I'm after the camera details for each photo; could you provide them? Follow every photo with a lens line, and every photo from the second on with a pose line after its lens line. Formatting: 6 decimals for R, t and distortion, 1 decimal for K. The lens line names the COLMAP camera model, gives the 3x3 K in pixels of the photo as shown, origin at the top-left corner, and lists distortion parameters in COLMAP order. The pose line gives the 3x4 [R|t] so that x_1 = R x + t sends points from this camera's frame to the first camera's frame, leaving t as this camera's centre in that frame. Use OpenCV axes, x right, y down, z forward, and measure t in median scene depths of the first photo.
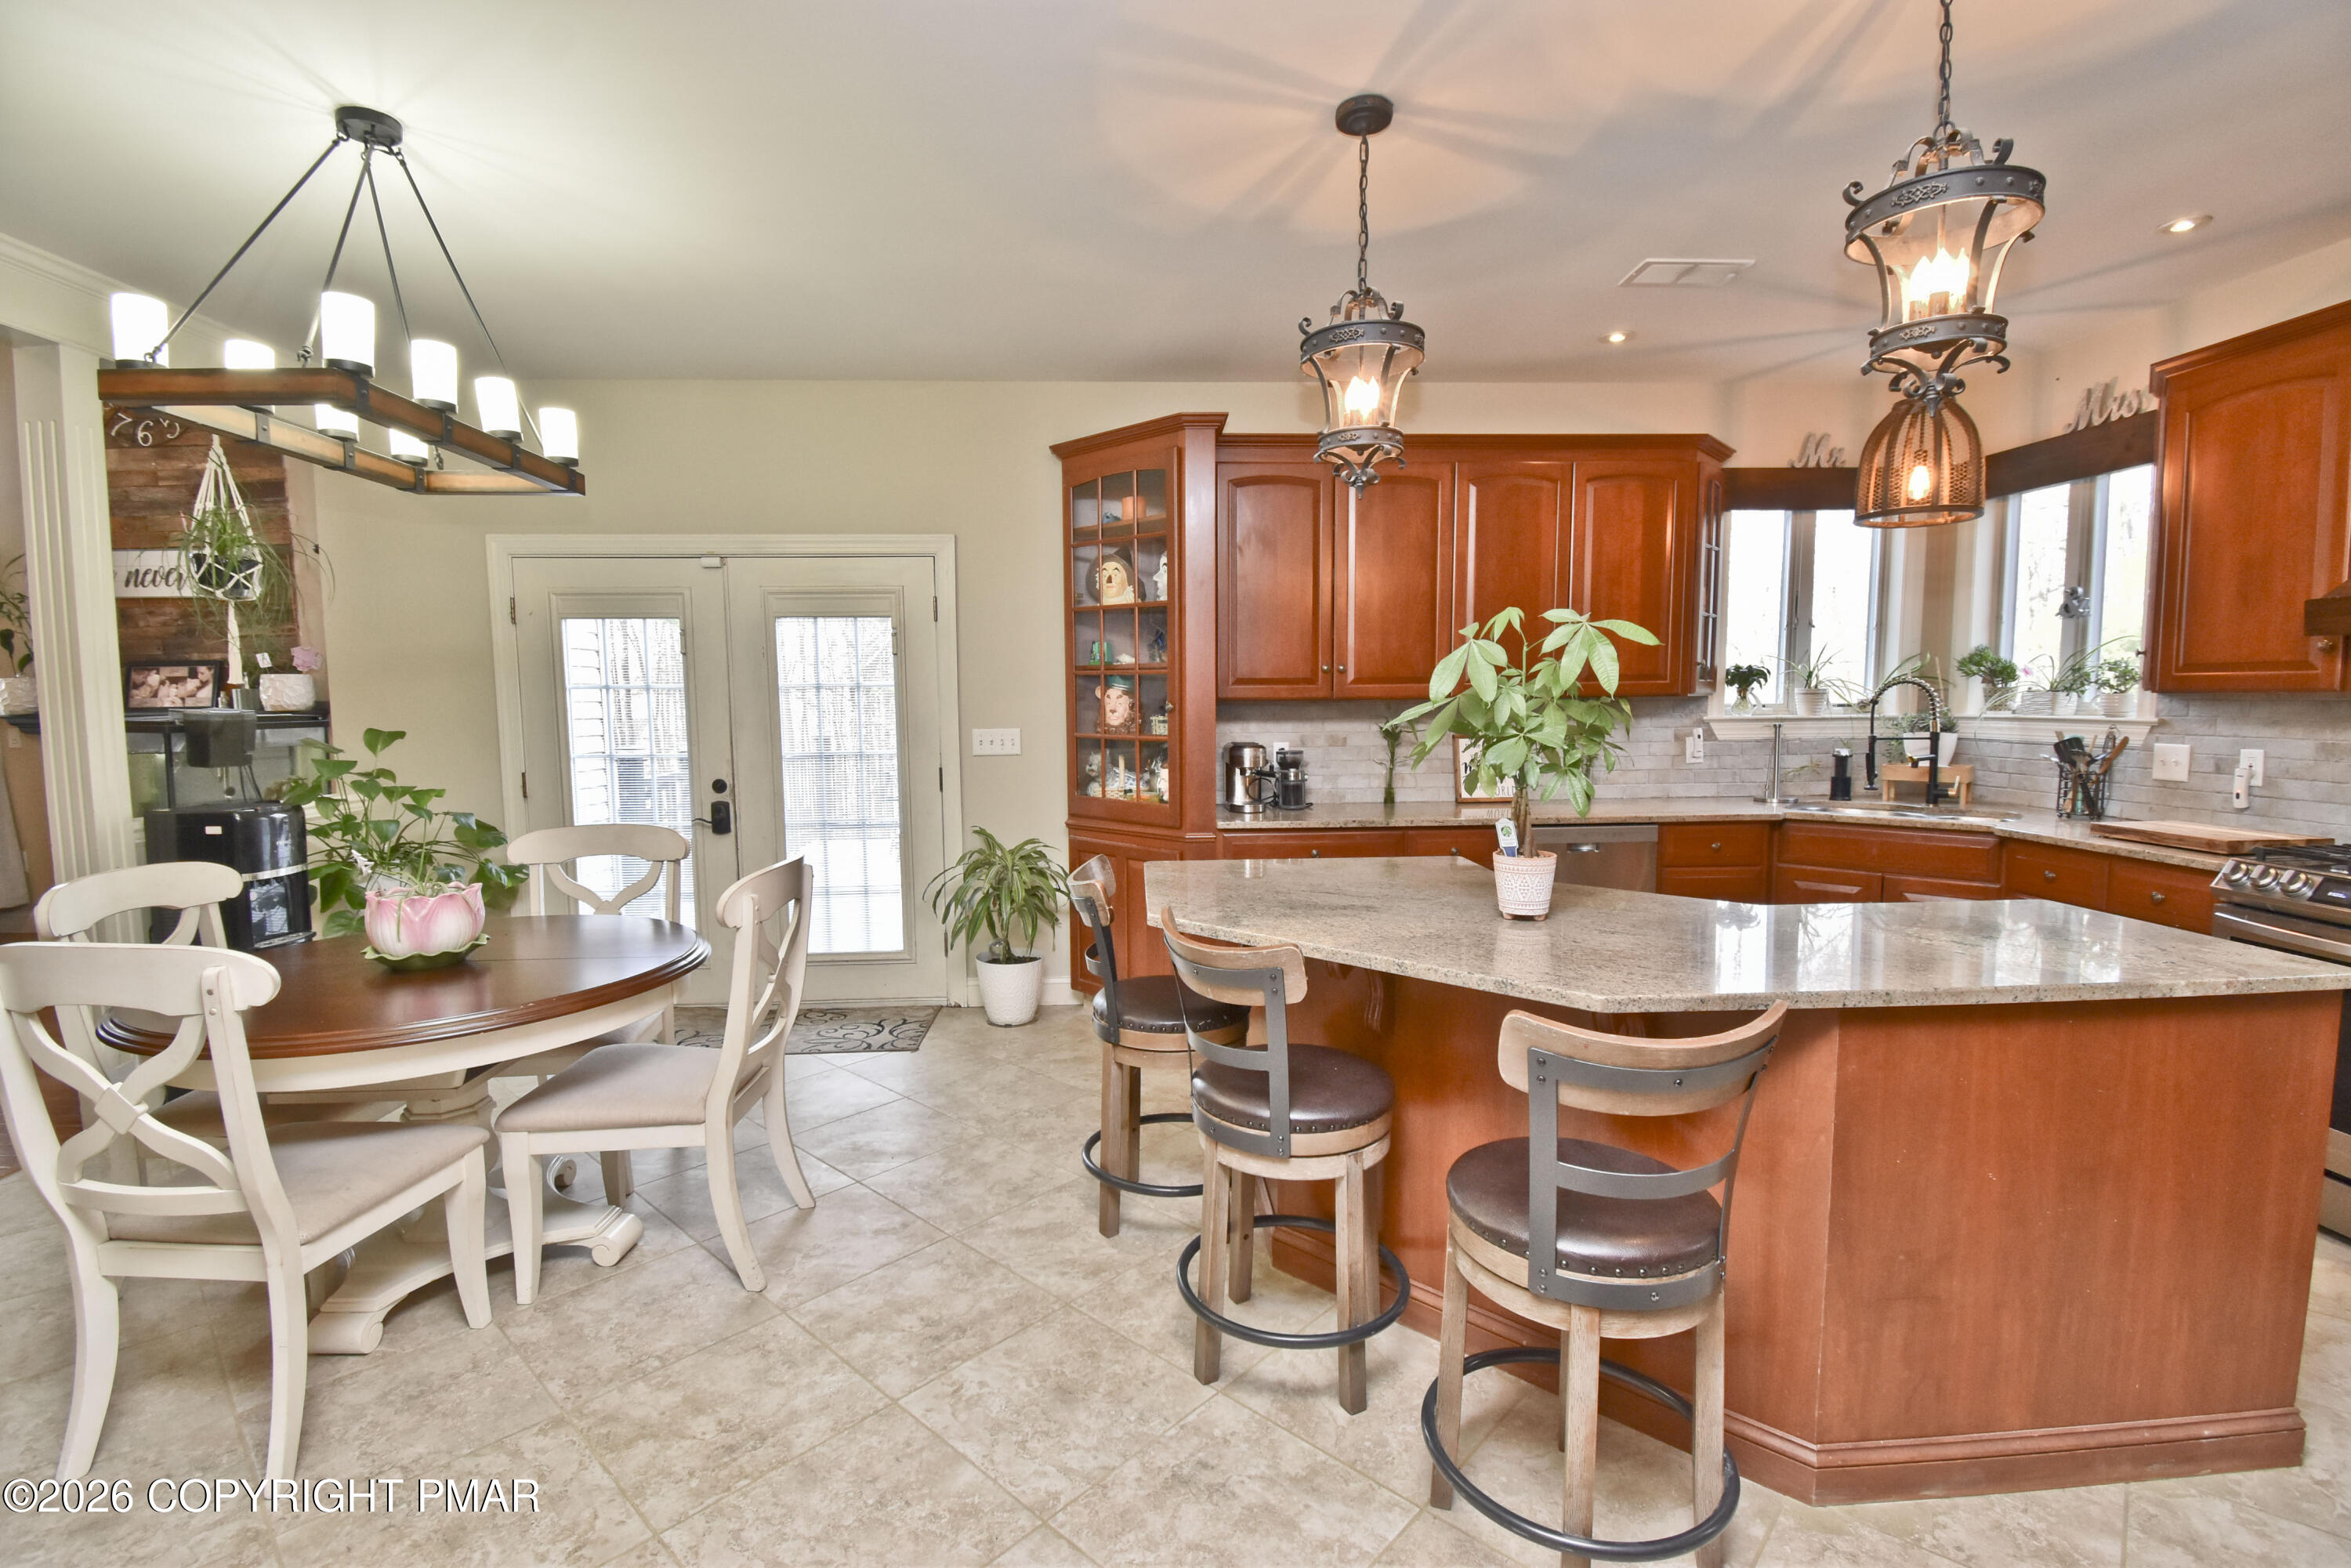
lens RADIAL K [[1049.7, 0, 1175.5], [0, 1049.7, 784.0], [0, 0, 1]] dist [0.015129, -0.021834]
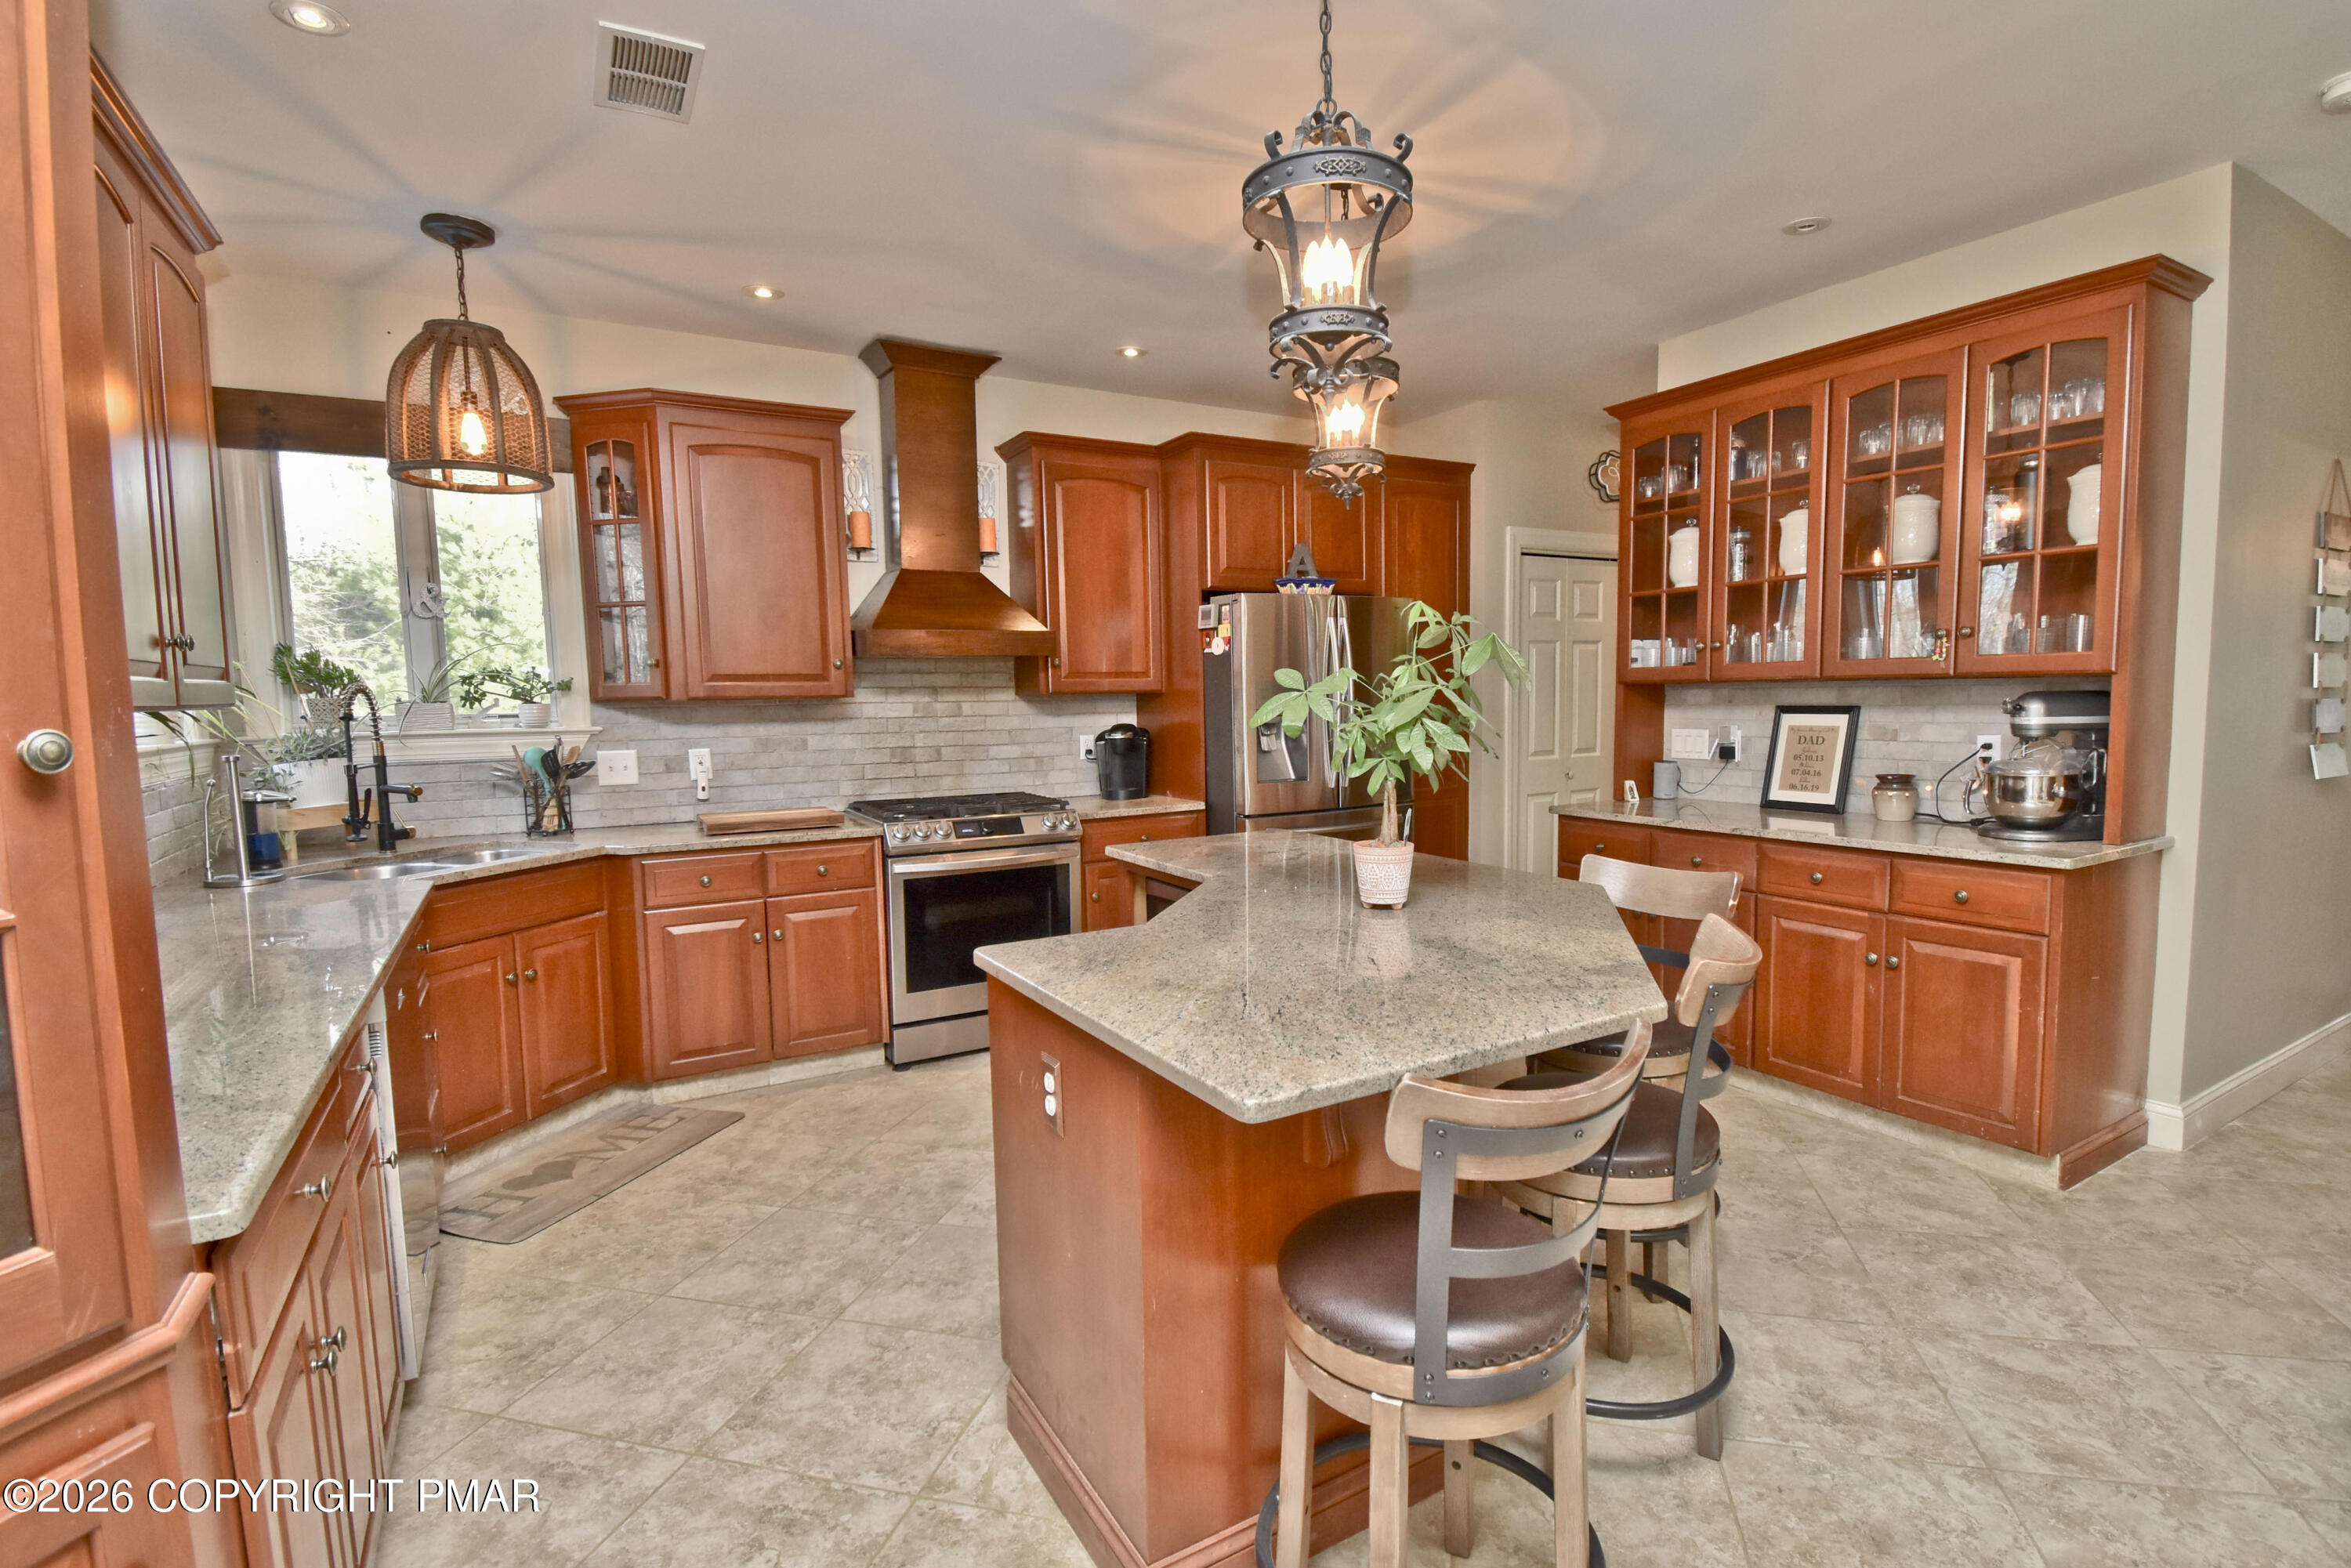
lens RADIAL K [[1103.6, 0, 1222.4], [0, 1103.6, 792.9], [0, 0, 1]] dist [0.021078, -0.027599]
pose [[-0.482049, -0.064628, 0.873757, -0.287658], [0.090066, 0.988337, 0.122793, -0.070156], [-0.871503, 0.137888, -0.470606, 0.897696]]
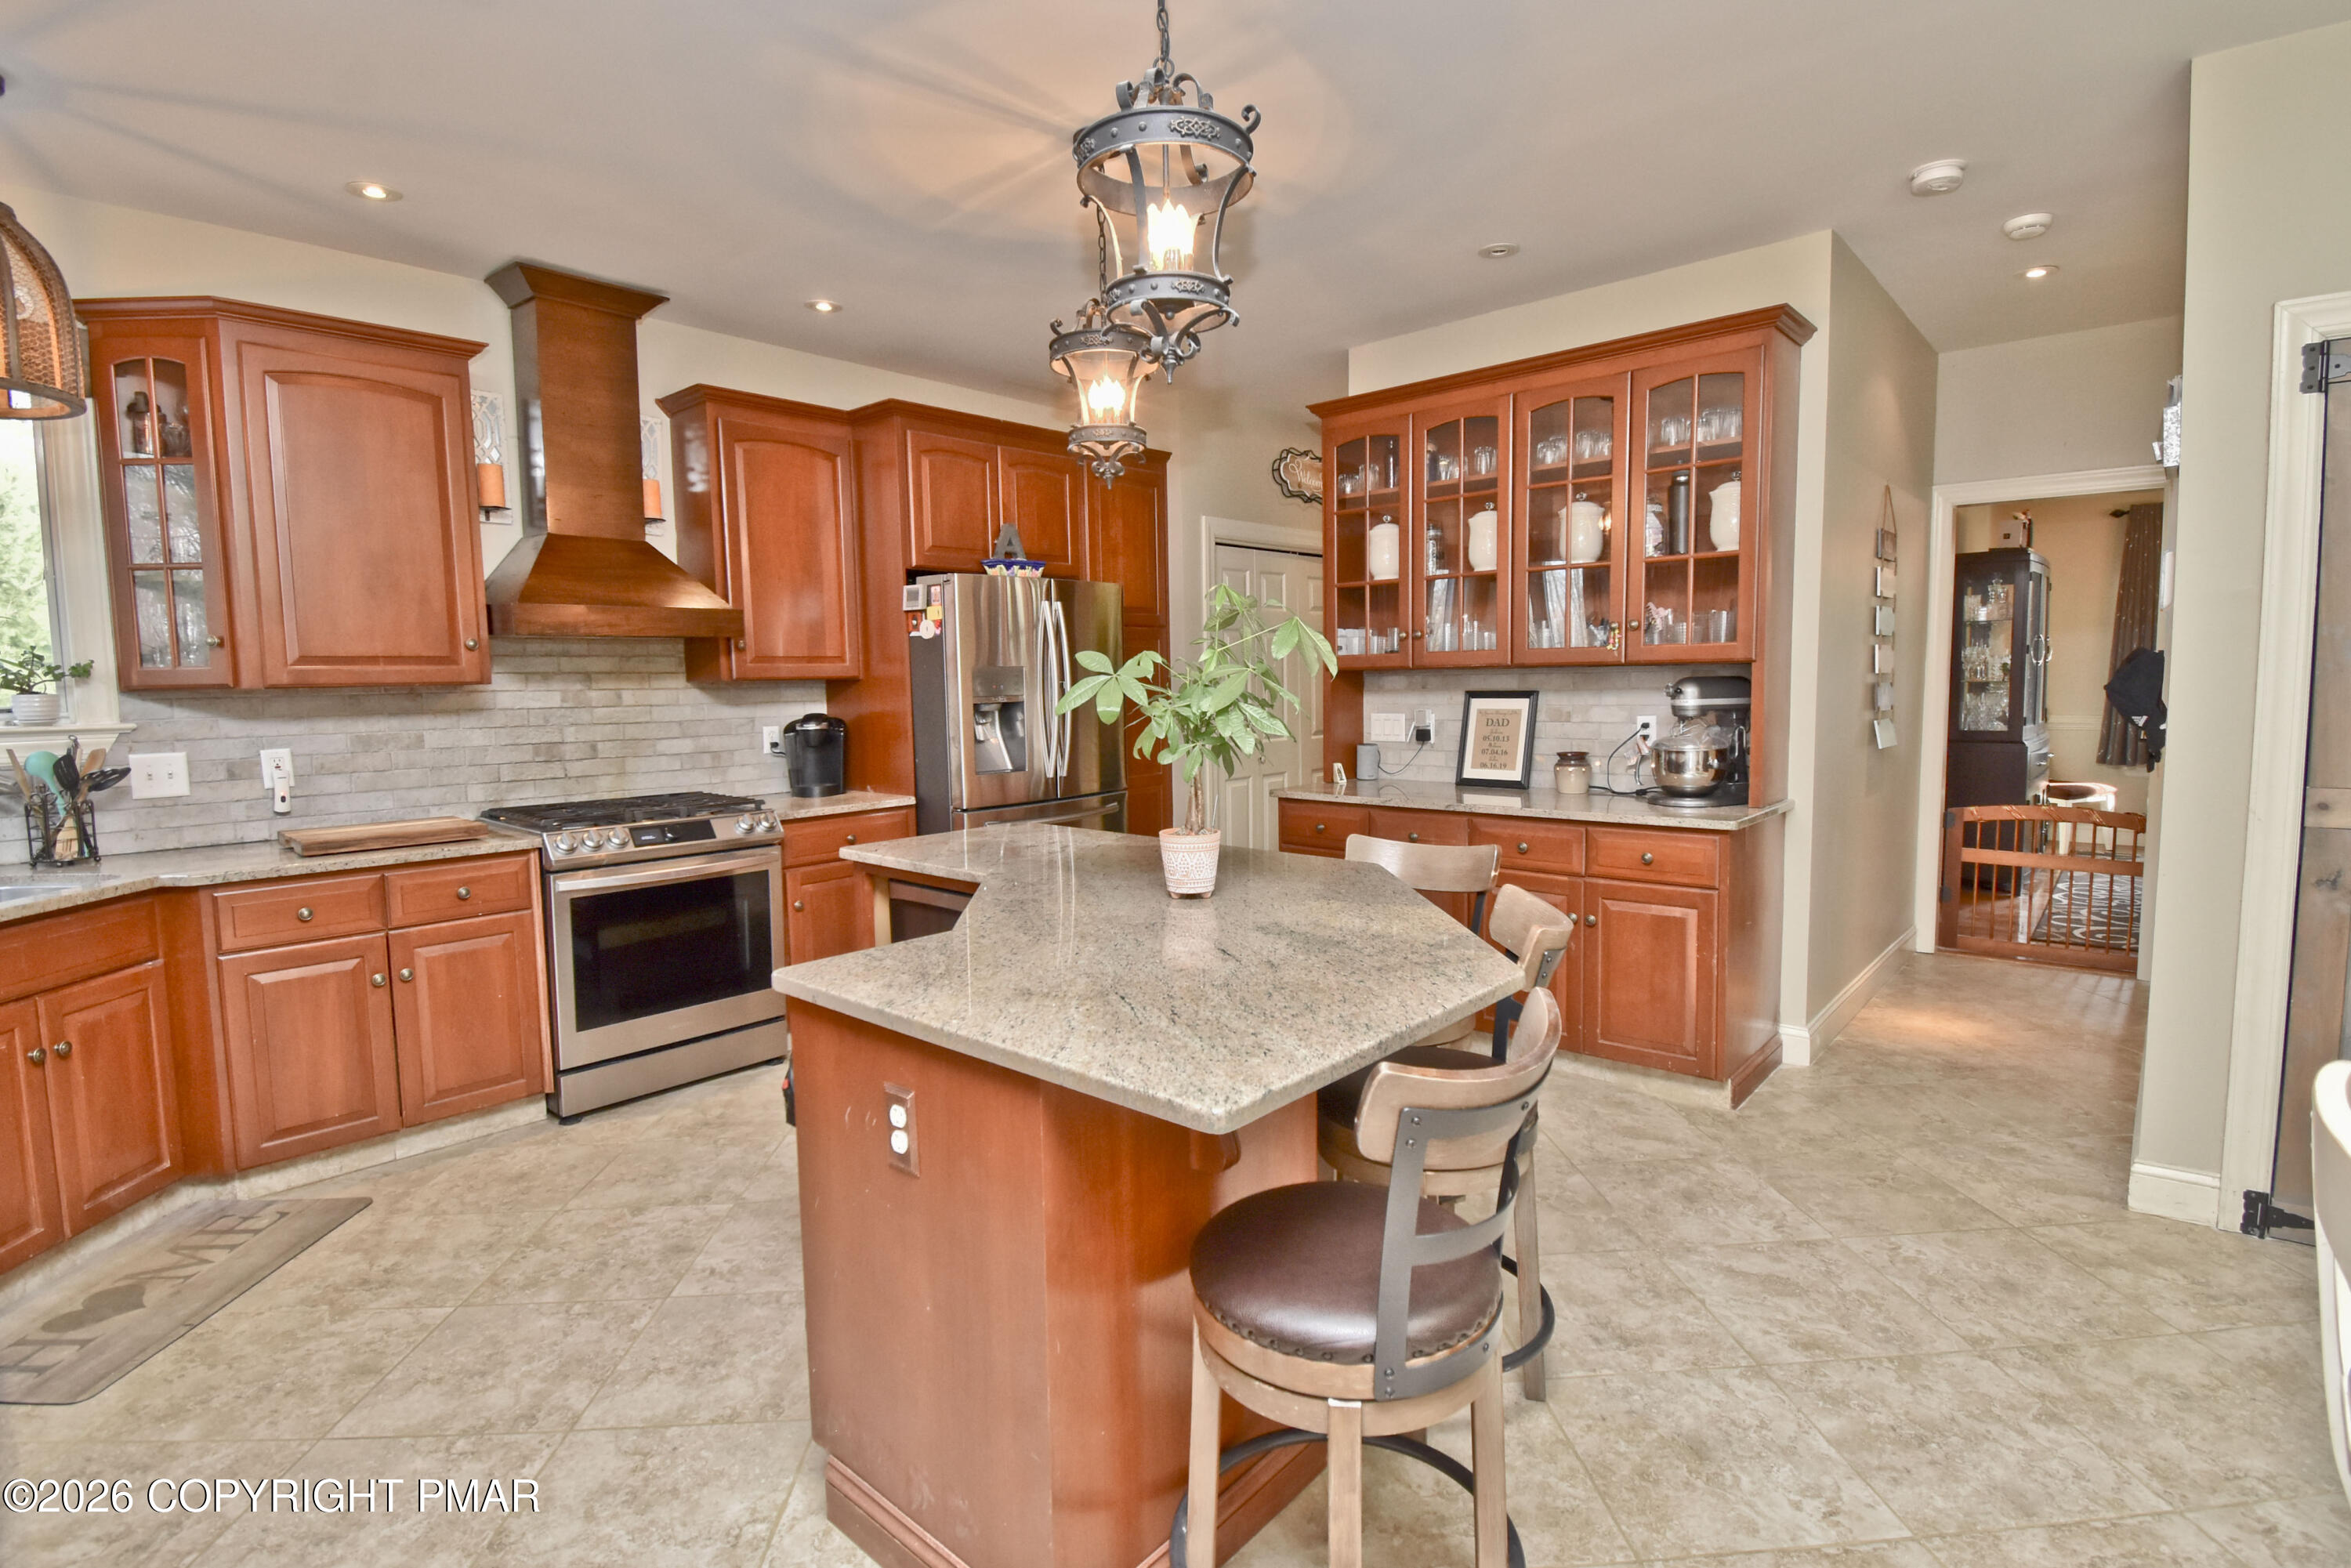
lens RADIAL K [[1120.2, 0, 1189.1], [0, 1120.2, 773.0], [0, 0, 1]] dist [0.021881, -0.028125]
pose [[-0.720648, -0.041209, 0.692075, -0.218109], [0.076973, 0.987305, 0.138938, -0.074323], [-0.689015, 0.153396, -0.708328, 0.957854]]
